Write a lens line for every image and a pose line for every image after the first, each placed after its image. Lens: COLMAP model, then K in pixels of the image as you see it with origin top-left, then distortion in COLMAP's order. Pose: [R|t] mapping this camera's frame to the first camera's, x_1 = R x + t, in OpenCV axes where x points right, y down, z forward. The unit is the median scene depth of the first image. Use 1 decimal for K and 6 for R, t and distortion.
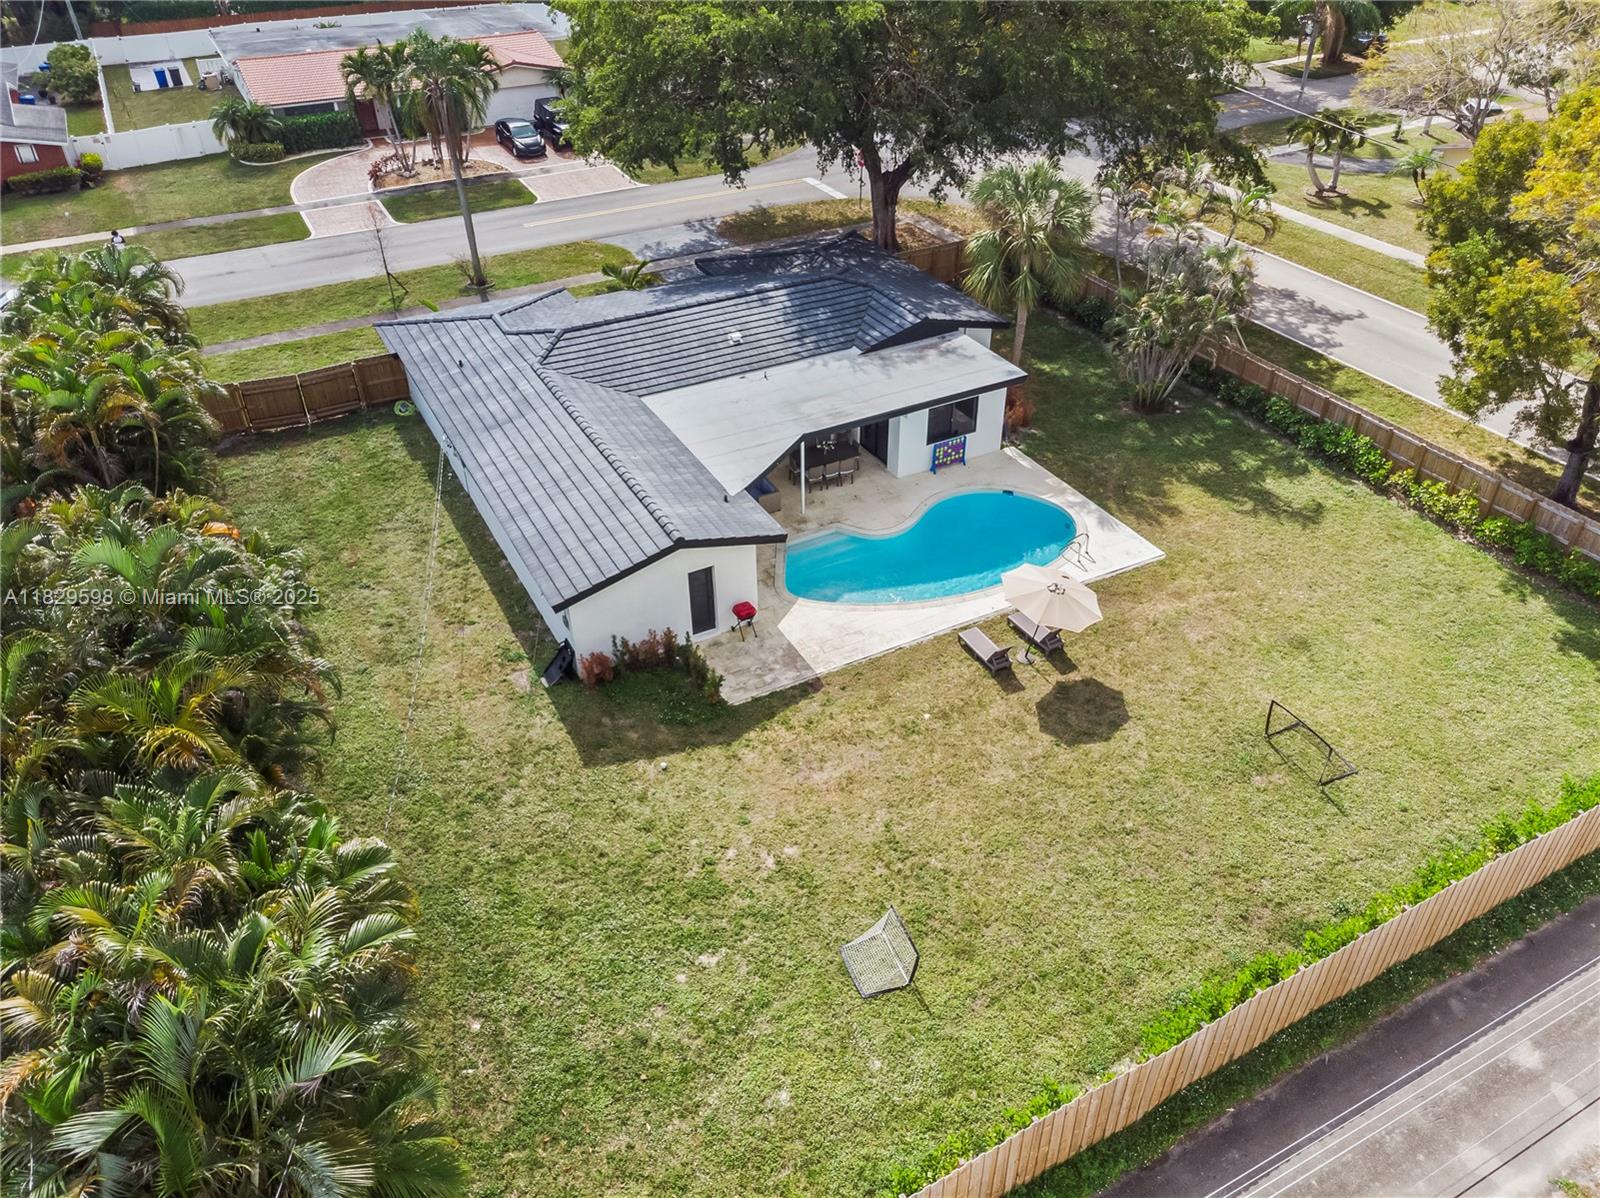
lens RADIAL K [[1173.0, 0, 800.0], [0, 1173.0, 599.0], [0, 0, 1]] dist [-0.013526, 0.042552]
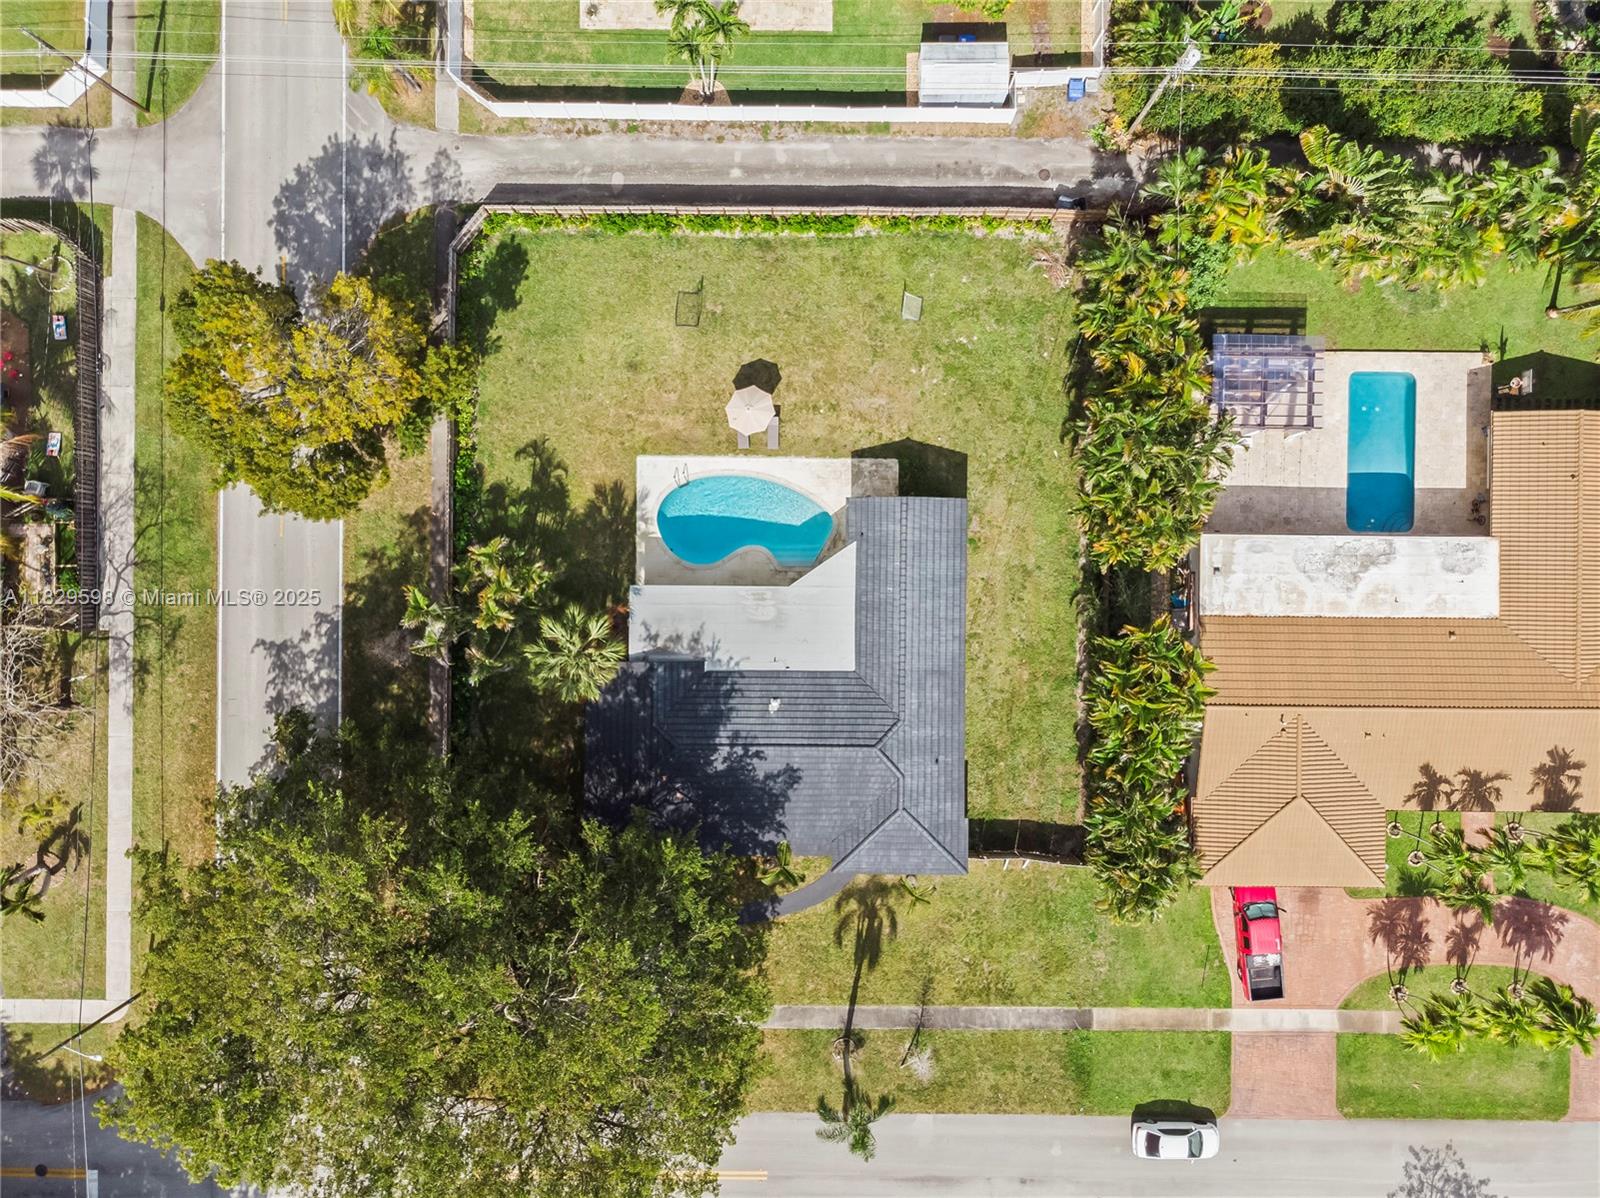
lens RADIAL K [[1120.4, 0, 858.5], [0, 1120.4, 601.9], [0, 0, 1]] dist [0.002865, -0.034090]
pose [[-0.879044, -0.476076, -0.025155, -0.053406], [0.257832, -0.519127, 0.814881, -1.352247], [-0.401004, 0.709830, 0.579083, 0.006465]]
